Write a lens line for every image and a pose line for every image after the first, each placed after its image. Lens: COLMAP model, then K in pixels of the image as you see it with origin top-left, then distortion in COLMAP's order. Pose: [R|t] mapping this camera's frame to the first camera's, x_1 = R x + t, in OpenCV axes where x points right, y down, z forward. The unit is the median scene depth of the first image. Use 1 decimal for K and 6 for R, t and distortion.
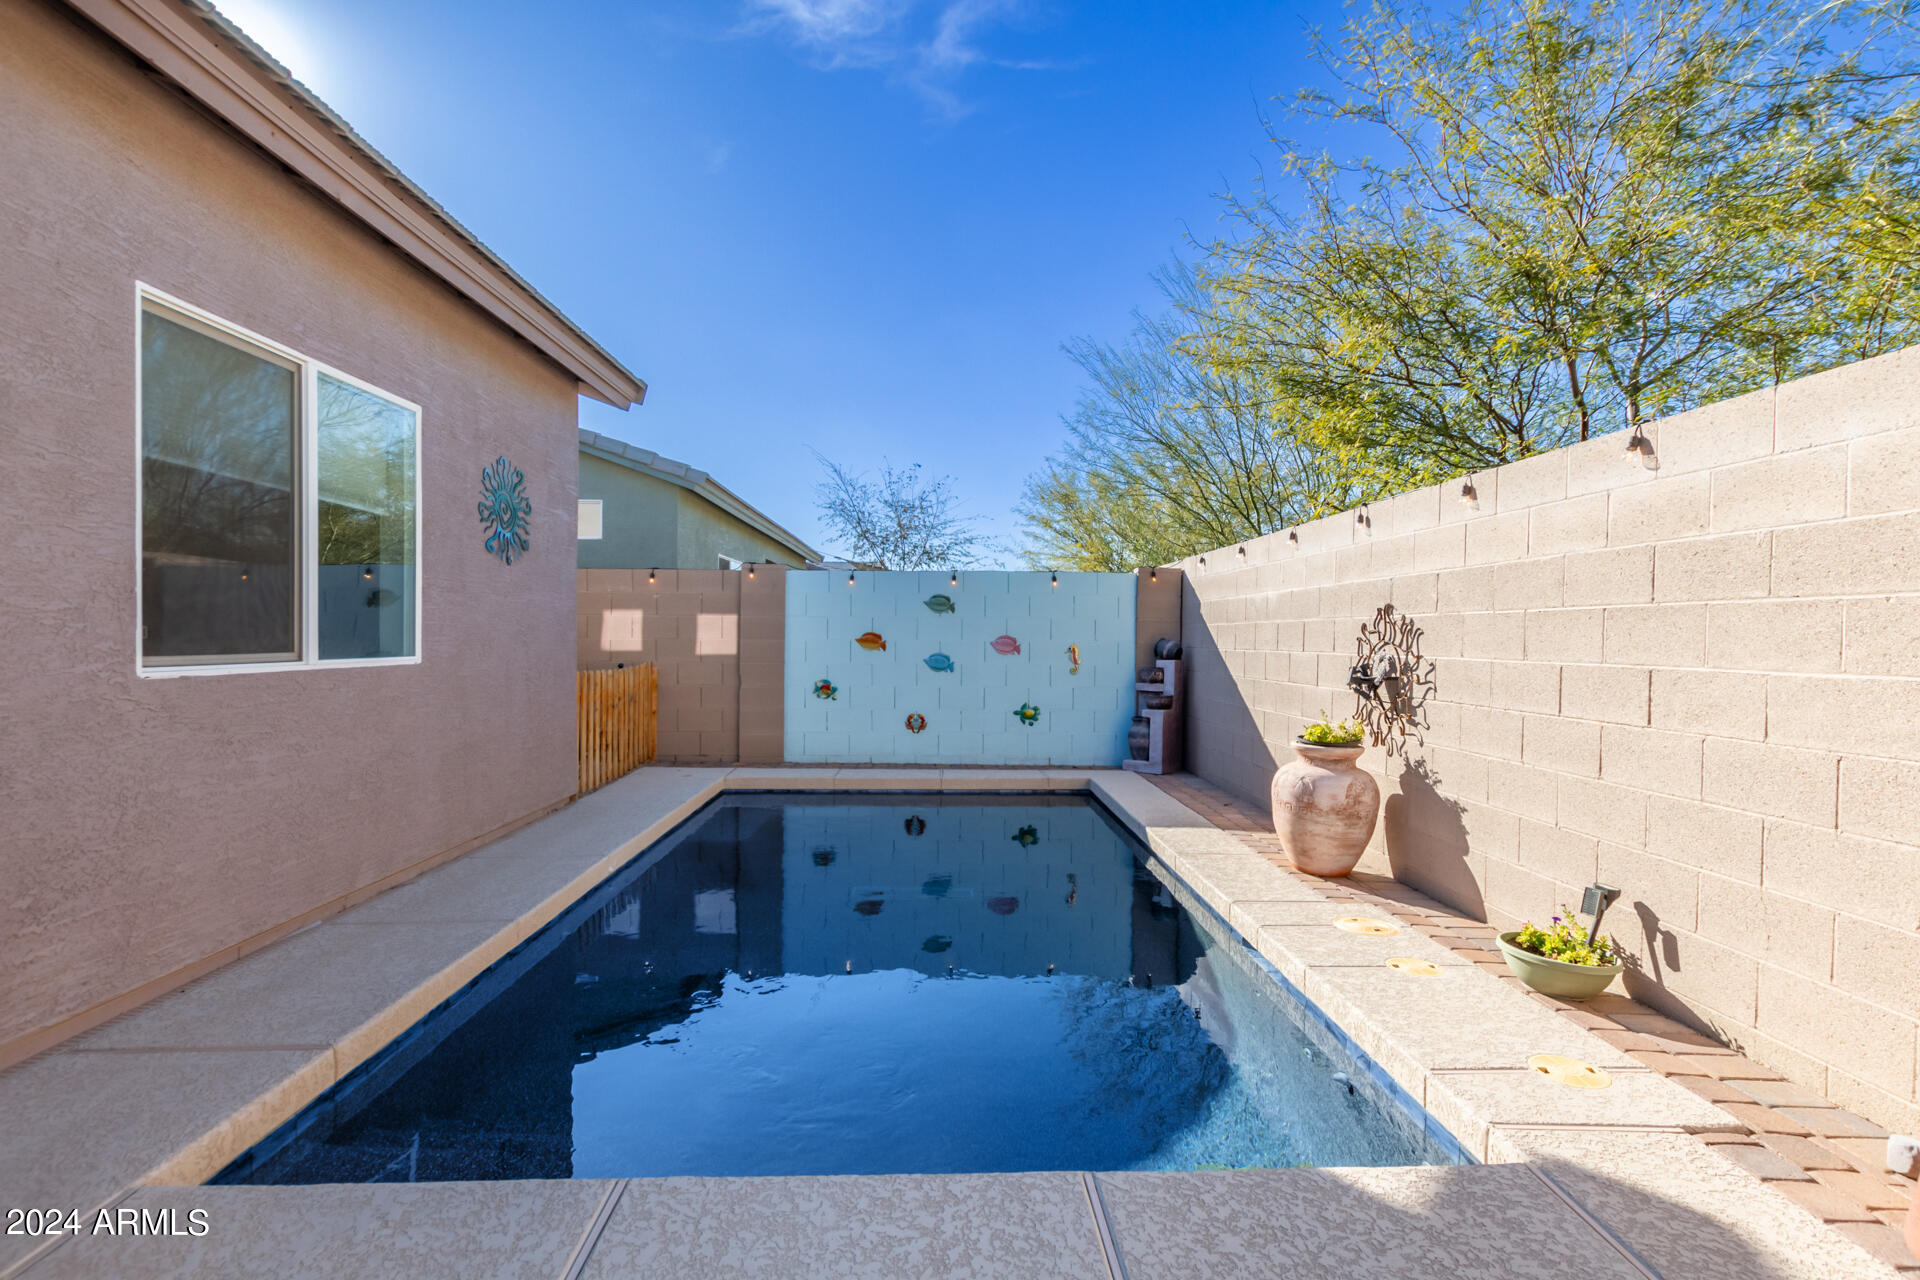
lens RADIAL K [[892.0, 0, 953.4], [0, 892.0, 643.9], [0, 0, 1]] dist [0.007981, -0.003381]
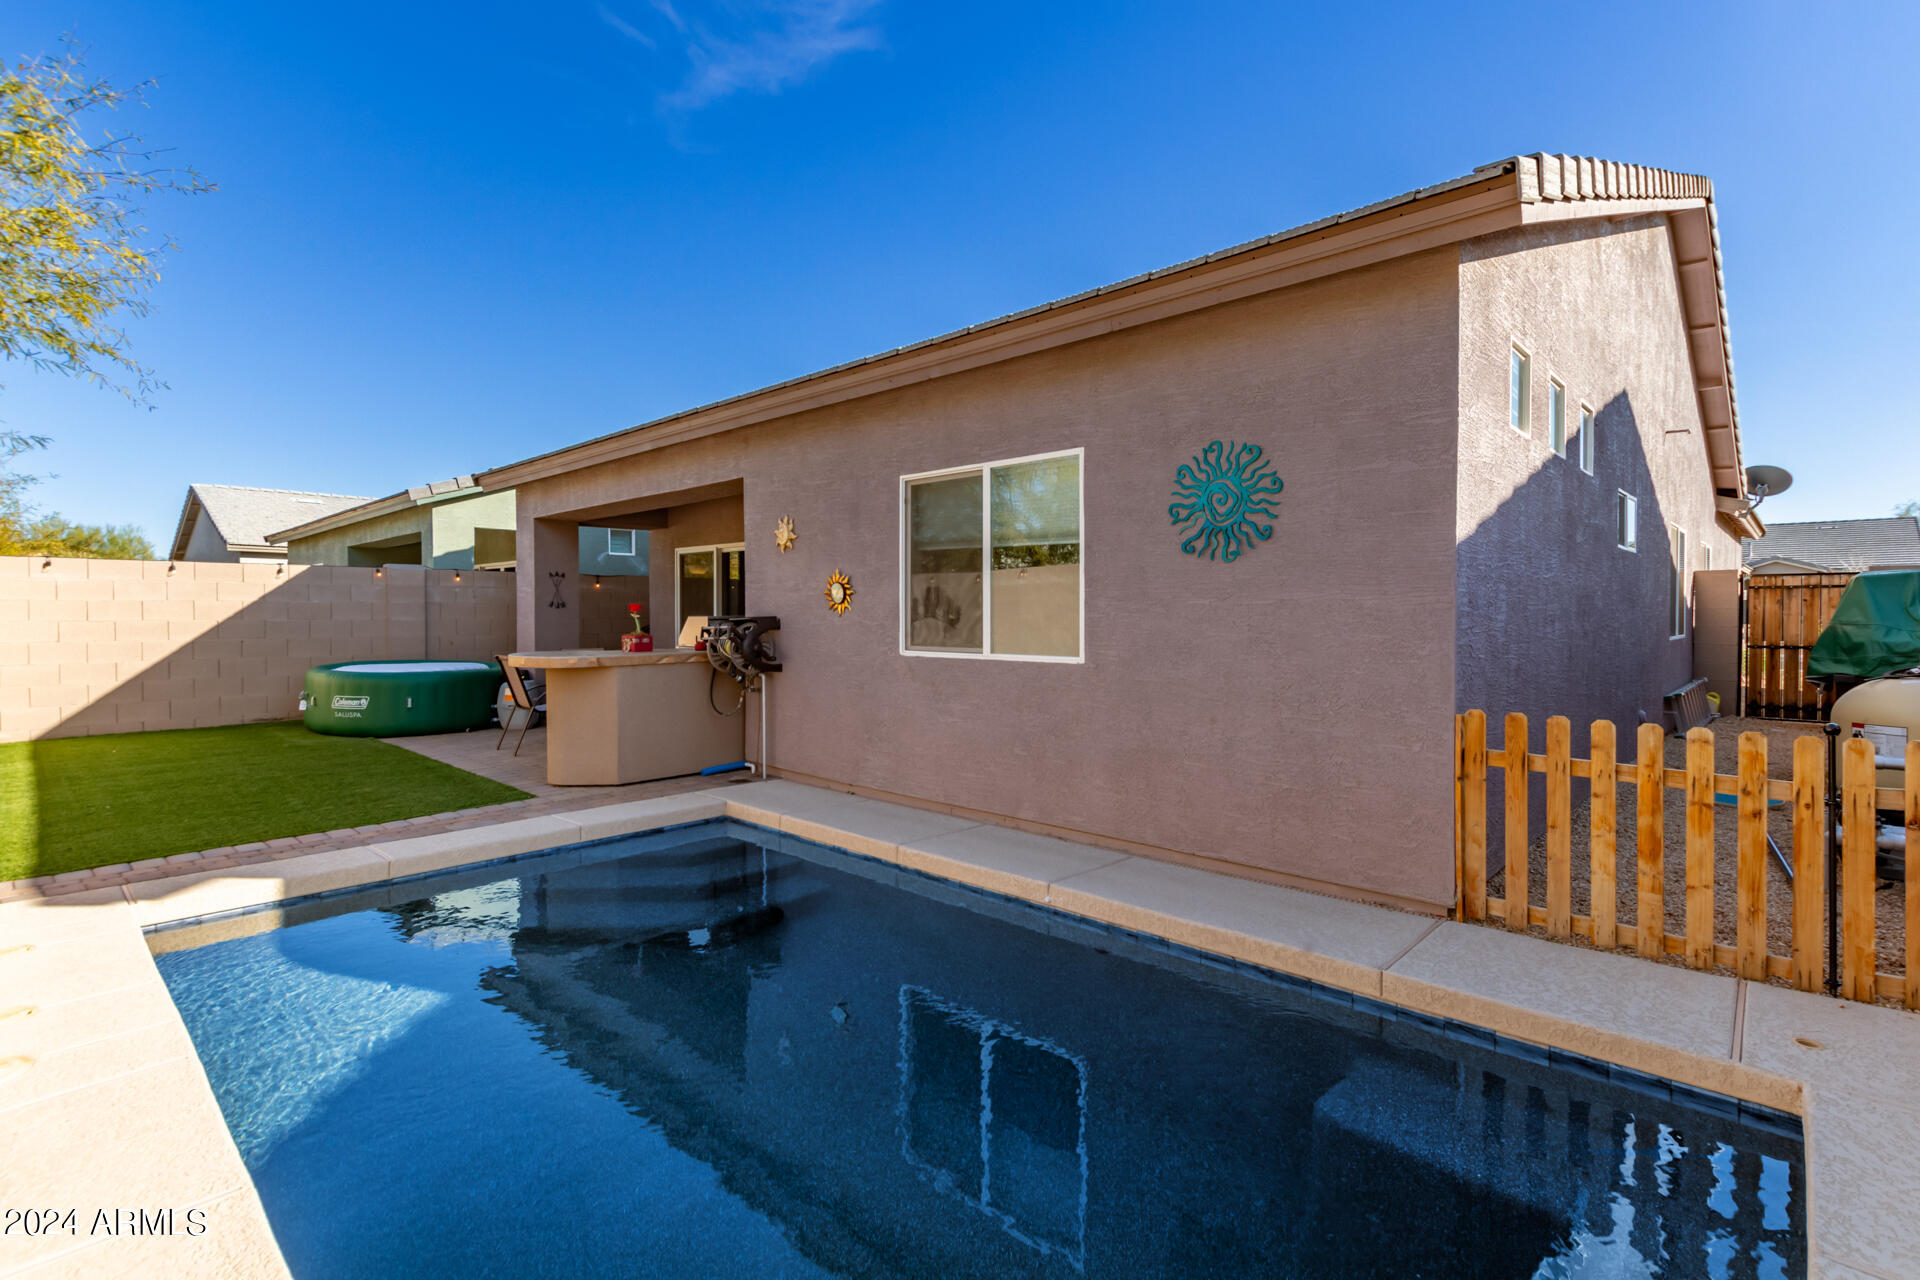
lens RADIAL K [[892.0, 0, 960.8], [0, 892.0, 602.2], [0, 0, 1]] dist [0.007981, -0.003381]
pose [[-0.709464, -0.003945, -0.704731, 0.225171], [-0.003149, 0.999992, -0.002427, -0.035850], [0.704735, 0.000497, -0.709471, 1.098798]]
